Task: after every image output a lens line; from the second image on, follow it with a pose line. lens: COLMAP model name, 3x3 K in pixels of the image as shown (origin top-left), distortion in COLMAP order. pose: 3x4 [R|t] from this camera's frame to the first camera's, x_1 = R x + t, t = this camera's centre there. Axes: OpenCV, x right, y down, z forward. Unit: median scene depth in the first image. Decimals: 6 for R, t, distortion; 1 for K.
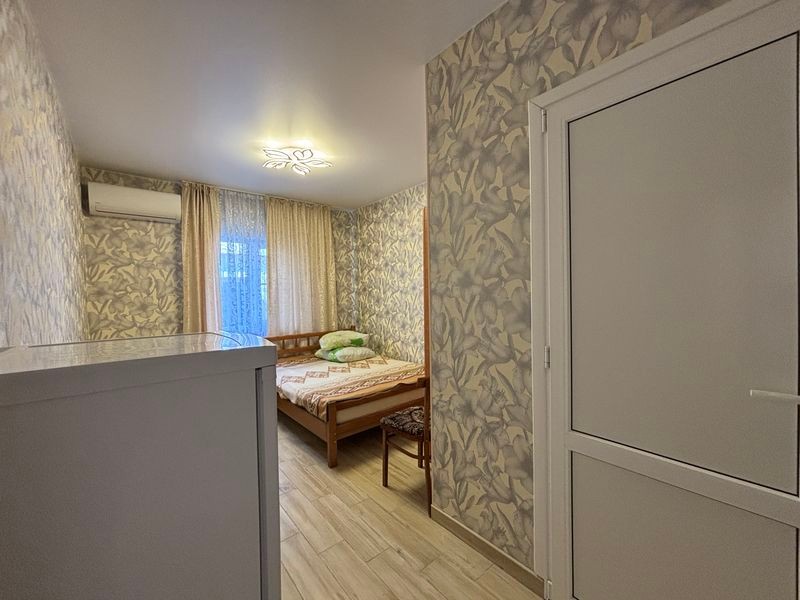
lens RADIAL K [[326.5, 0, 404.5], [0, 326.5, 300.5], [0, 0, 1]] dist [-0.002936, -0.001304]
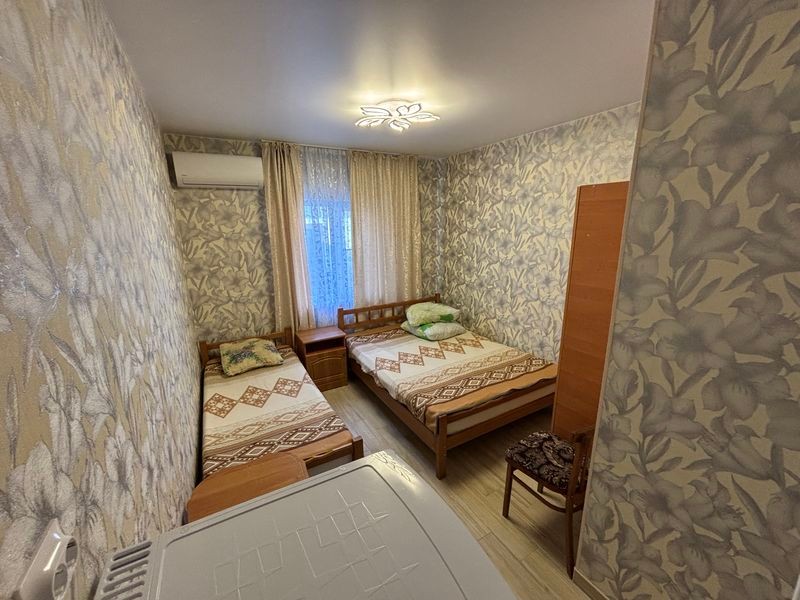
lens RADIAL K [[326.5, 0, 399.1], [0, 326.5, 298.2], [0, 0, 1]] dist [-0.002936, -0.001304]
pose [[0.983384, 0.045988, -0.175618, -0.149157], [-0.008003, 0.977423, 0.211141, -0.145790], [0.181363, -0.206227, 0.961550, 0.136565]]
